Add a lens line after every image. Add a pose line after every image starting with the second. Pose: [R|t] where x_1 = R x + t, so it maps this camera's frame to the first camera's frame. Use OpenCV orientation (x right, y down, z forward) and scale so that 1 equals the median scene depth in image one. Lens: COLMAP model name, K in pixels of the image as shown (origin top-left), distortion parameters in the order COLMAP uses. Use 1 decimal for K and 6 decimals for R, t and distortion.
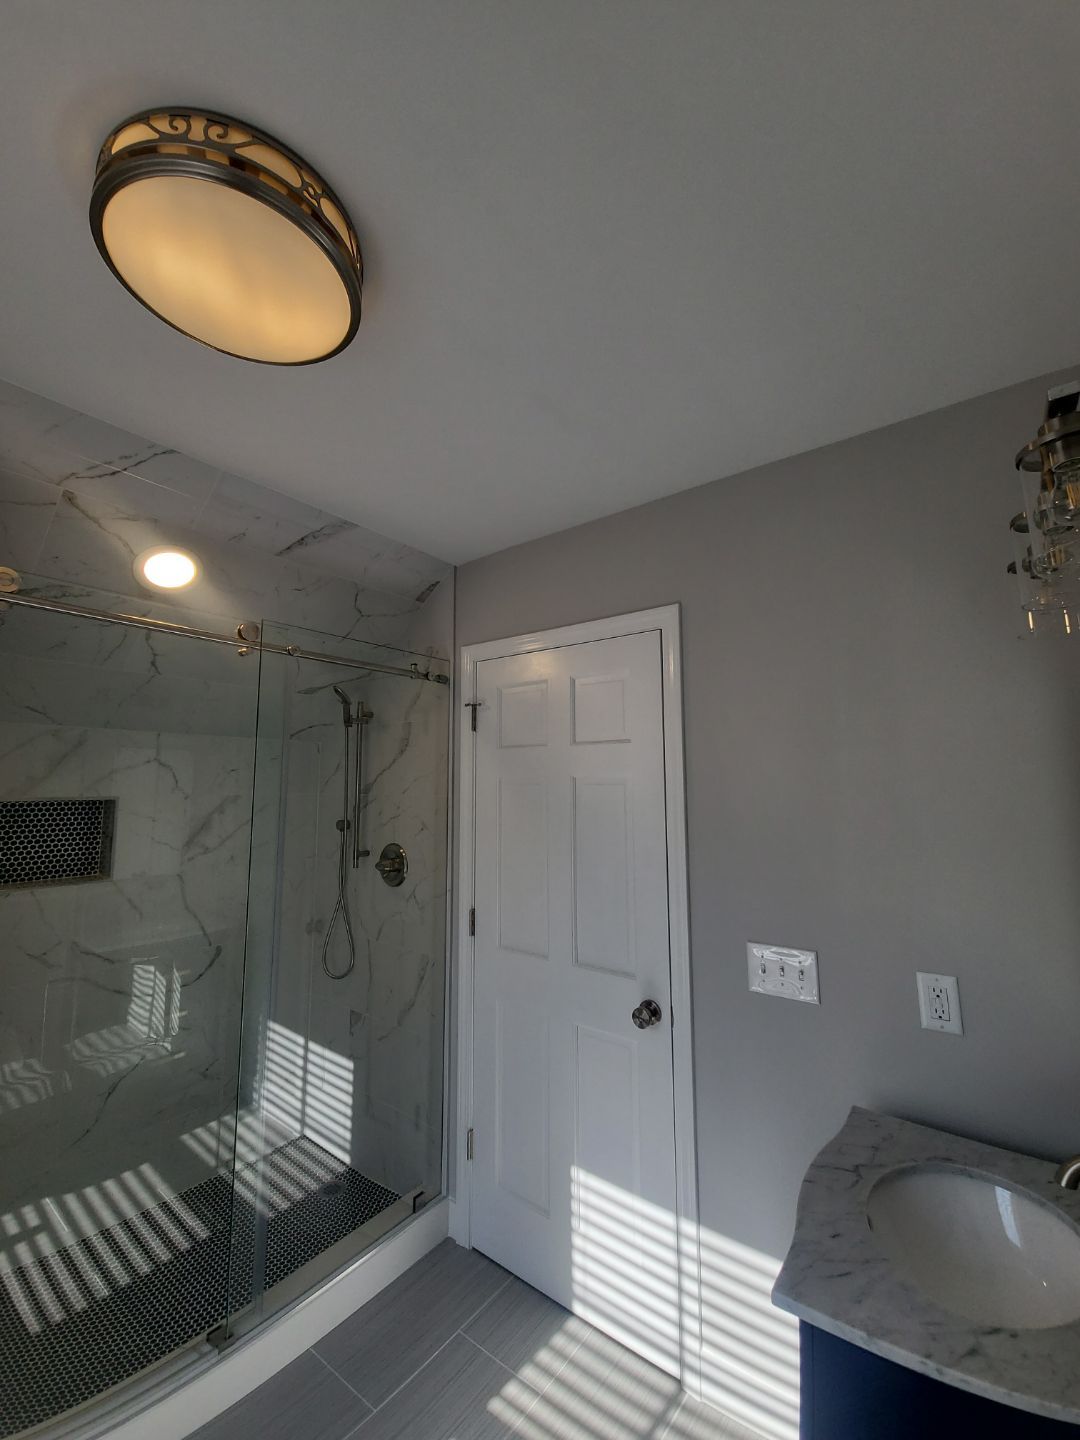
lens RADIAL K [[586.6, 0, 541.1], [0, 586.6, 710.2], [0, 0, 1]] dist [0.002622, -0.012209]
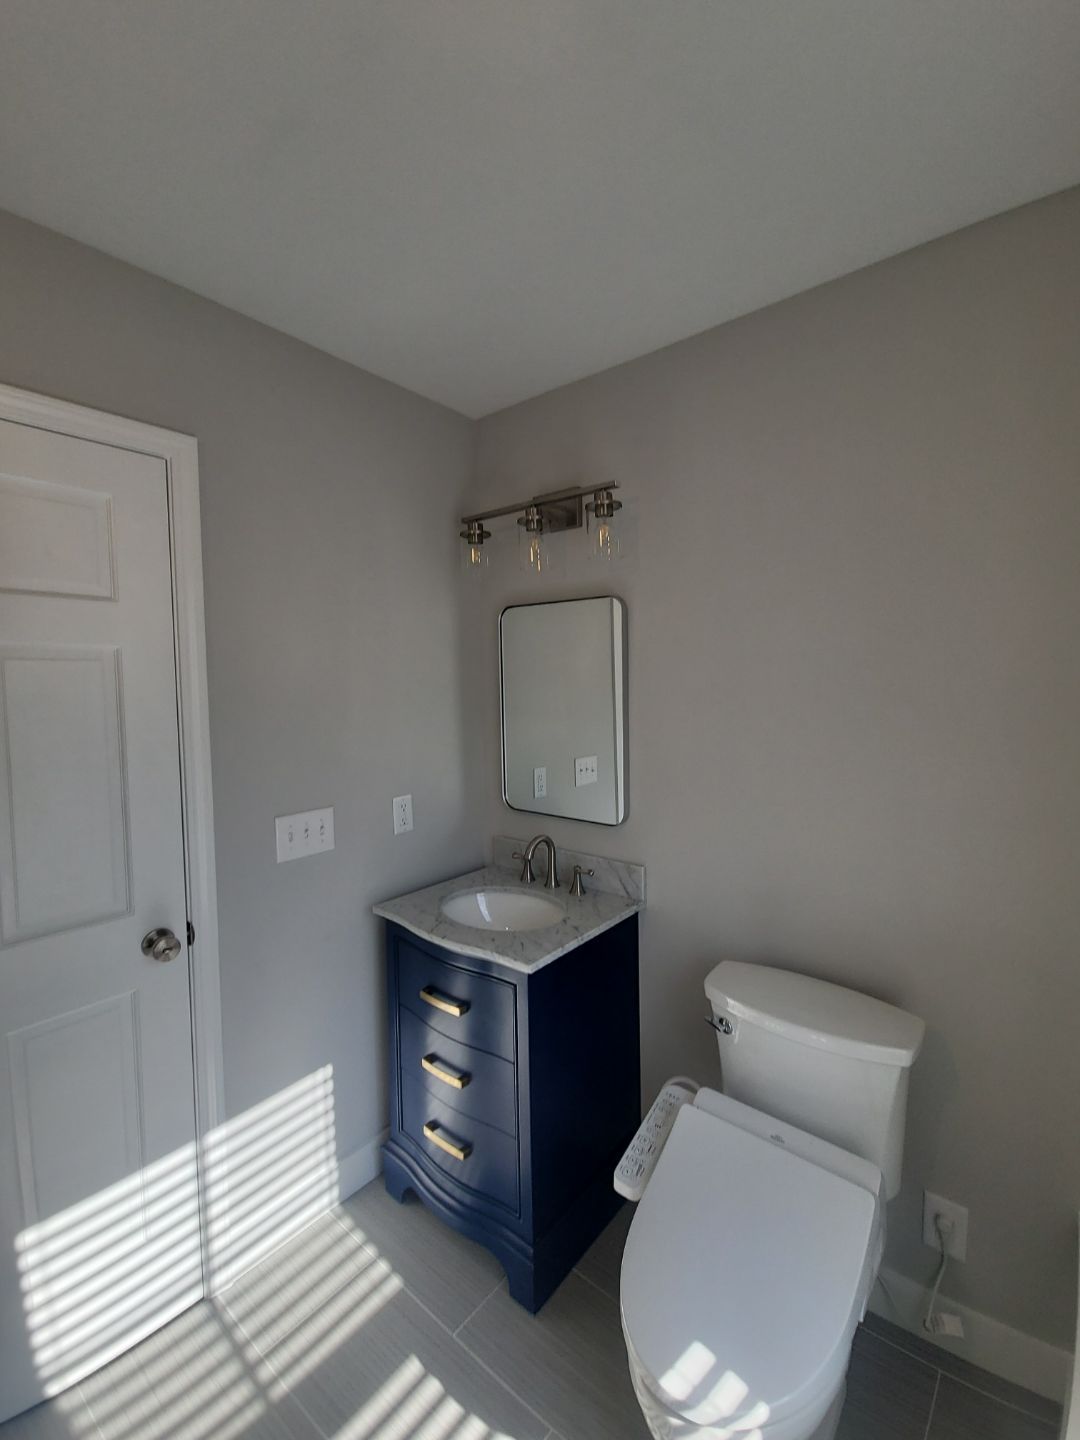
lens RADIAL K [[554.8, 0, 575.2], [0, 554.8, 699.6], [0, 0, 1]] dist [0.000667, -0.009601]
pose [[-0.004870, -0.029664, 0.999548, -0.601283], [-0.120942, 0.992240, 0.028857, 0.100193], [-0.992648, -0.120747, -0.008419, 0.515610]]
